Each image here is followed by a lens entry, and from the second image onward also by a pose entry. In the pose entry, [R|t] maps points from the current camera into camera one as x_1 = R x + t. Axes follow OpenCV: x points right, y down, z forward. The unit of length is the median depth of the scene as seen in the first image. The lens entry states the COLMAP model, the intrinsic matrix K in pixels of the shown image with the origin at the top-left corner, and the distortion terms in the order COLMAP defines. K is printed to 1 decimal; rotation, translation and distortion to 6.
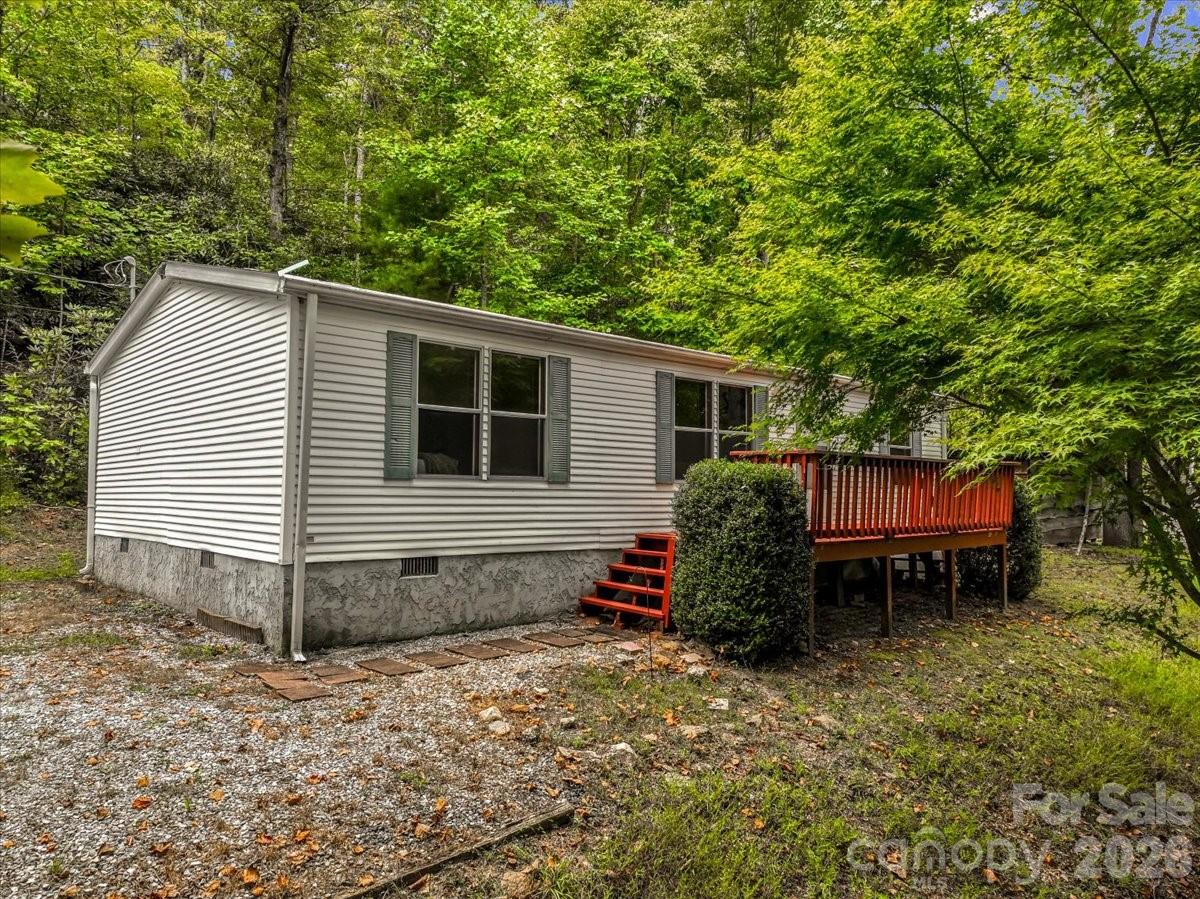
lens RADIAL K [[823.7, 0, 598.8], [0, 823.7, 442.5], [0, 0, 1]] dist [0.007949, 0.002462]
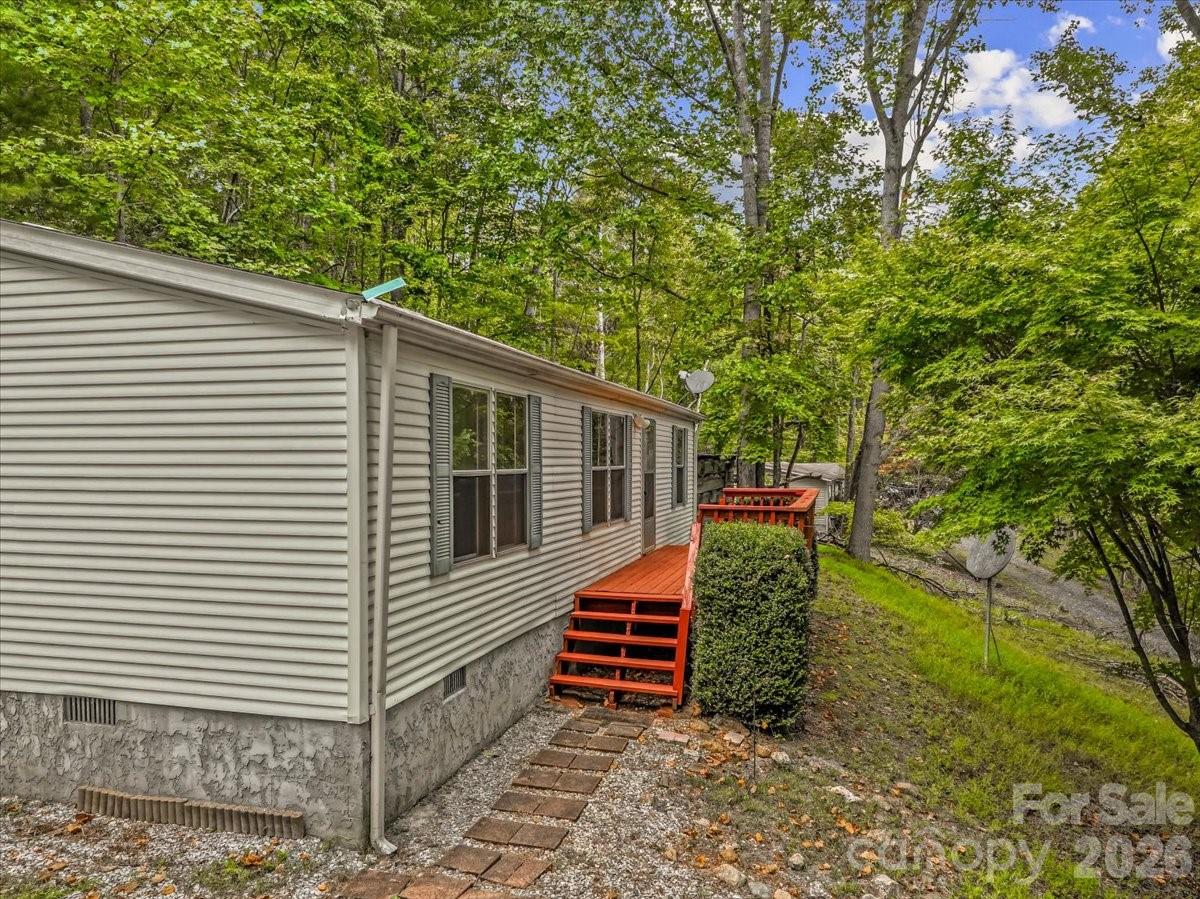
lens RADIAL K [[859.7, 0, 618.4], [0, 859.7, 486.5], [0, 0, 1]] dist [0.022107, -0.007558]
pose [[0.854564, -0.019743, 0.518971, -0.474985], [-0.024724, 0.996598, 0.078624, -0.093366], [-0.518758, -0.080020, 0.851168, 0.240856]]
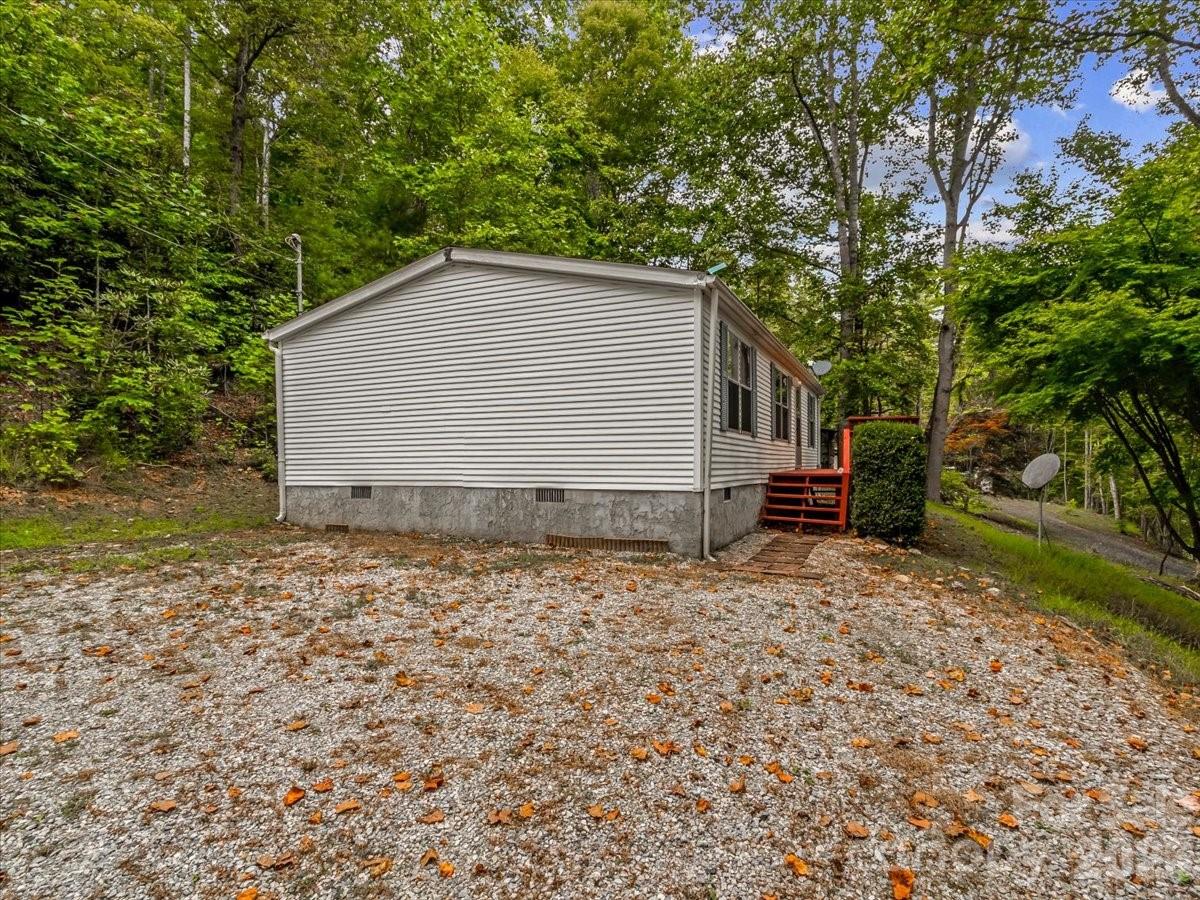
lens RADIAL K [[615.8, 0, 626.7], [0, 615.8, 442.8], [0, 0, 1]] dist [0.010791, -0.004873]
pose [[0.928896, 0.001271, 0.370338, -0.721673], [-0.013269, 0.999466, 0.029853, 0.033575], [-0.370103, -0.032645, 0.928417, 0.096757]]
